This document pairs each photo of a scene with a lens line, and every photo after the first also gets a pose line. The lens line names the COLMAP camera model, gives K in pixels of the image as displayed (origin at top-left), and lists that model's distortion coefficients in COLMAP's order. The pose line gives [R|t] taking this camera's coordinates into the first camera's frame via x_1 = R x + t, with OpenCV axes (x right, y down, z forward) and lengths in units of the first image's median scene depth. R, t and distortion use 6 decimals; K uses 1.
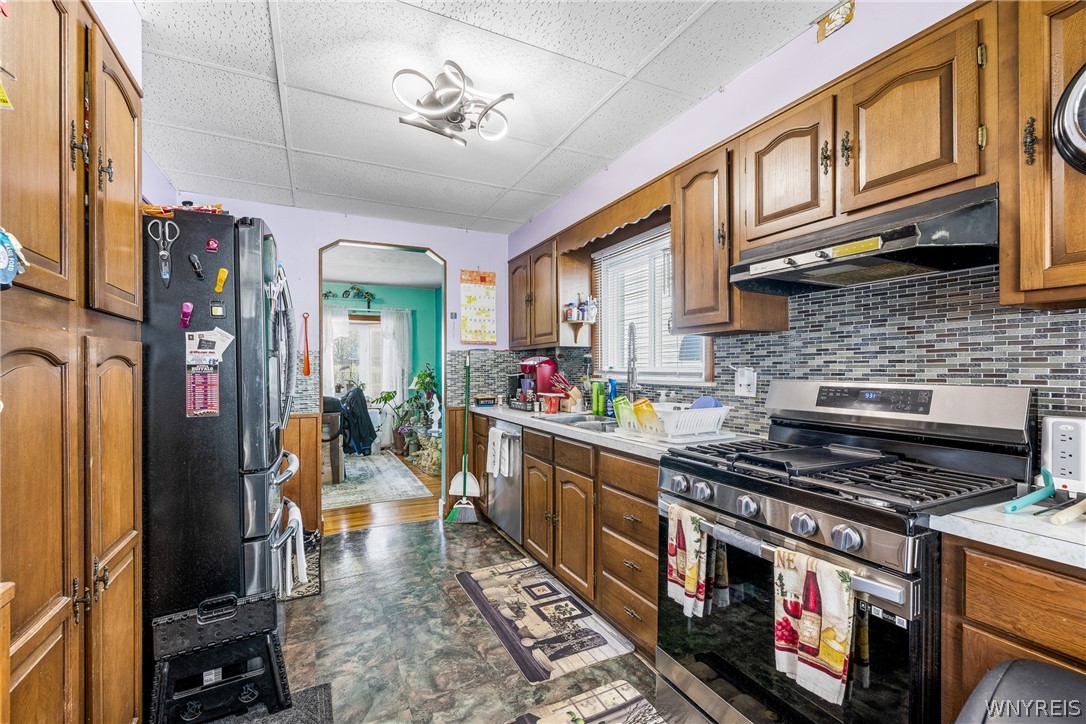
lens RADIAL K [[473.8, 0, 541.7], [0, 473.8, 373.6], [0, 0, 1]] dist [0.002032, 0.000203]
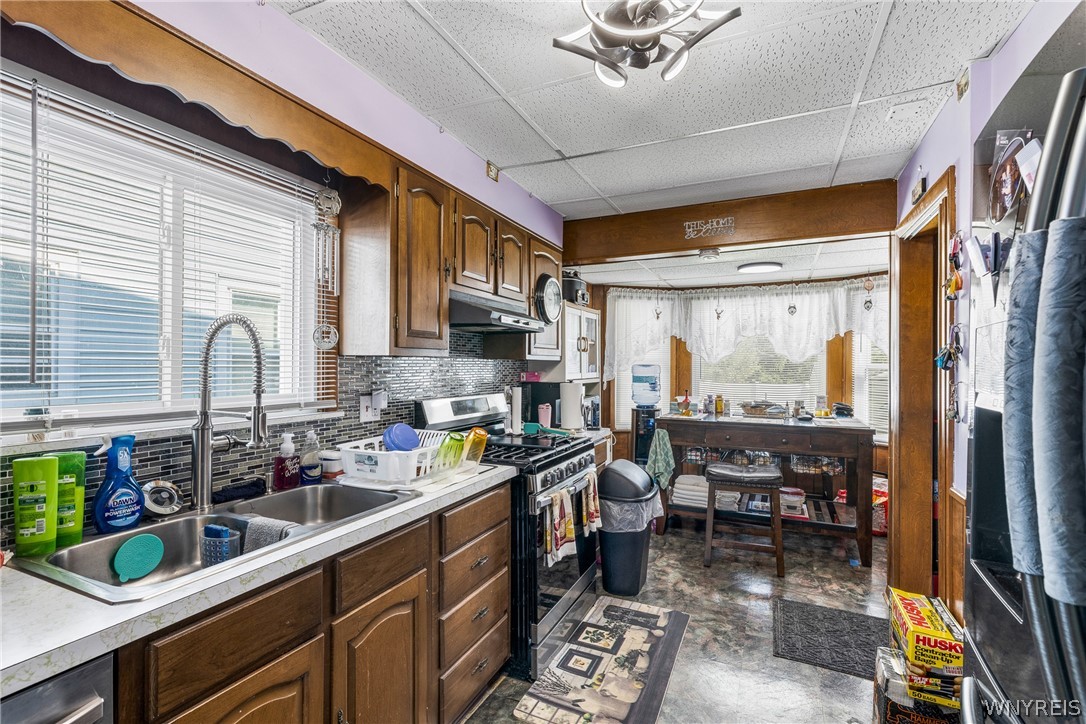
lens RADIAL K [[455.3, 0, 536.9], [0, 455.3, 360.3], [0, 0, 1]] dist [0.001007, -0.000048]
pose [[-0.590711, 0.005948, 0.806862, -0.636426], [0.002854, 0.999982, -0.005282, -0.084656], [-0.806878, -0.000817, -0.590717, 1.590168]]
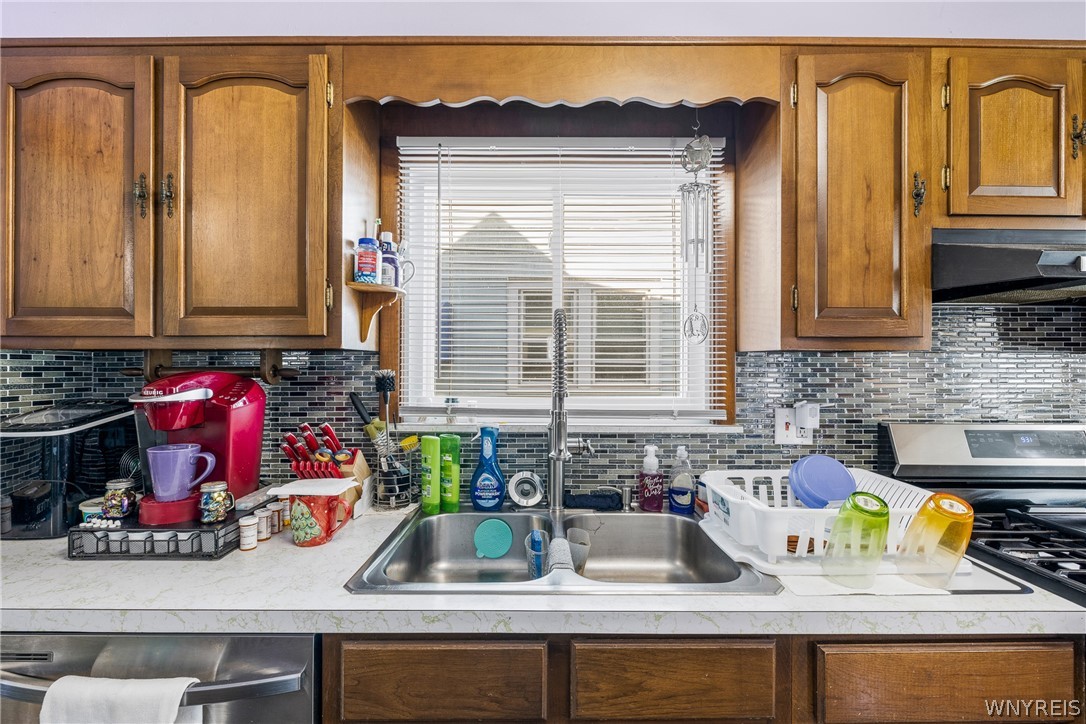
lens RADIAL K [[455.3, 0, 536.9], [0, 455.3, 360.3], [0, 0, 1]] dist [0.001007, -0.000048]
pose [[0.449172, 0.010434, 0.893385, -0.380414], [0.004063, 0.999898, -0.013720, -0.078574], [-0.893436, 0.009793, 0.449083, 1.278867]]
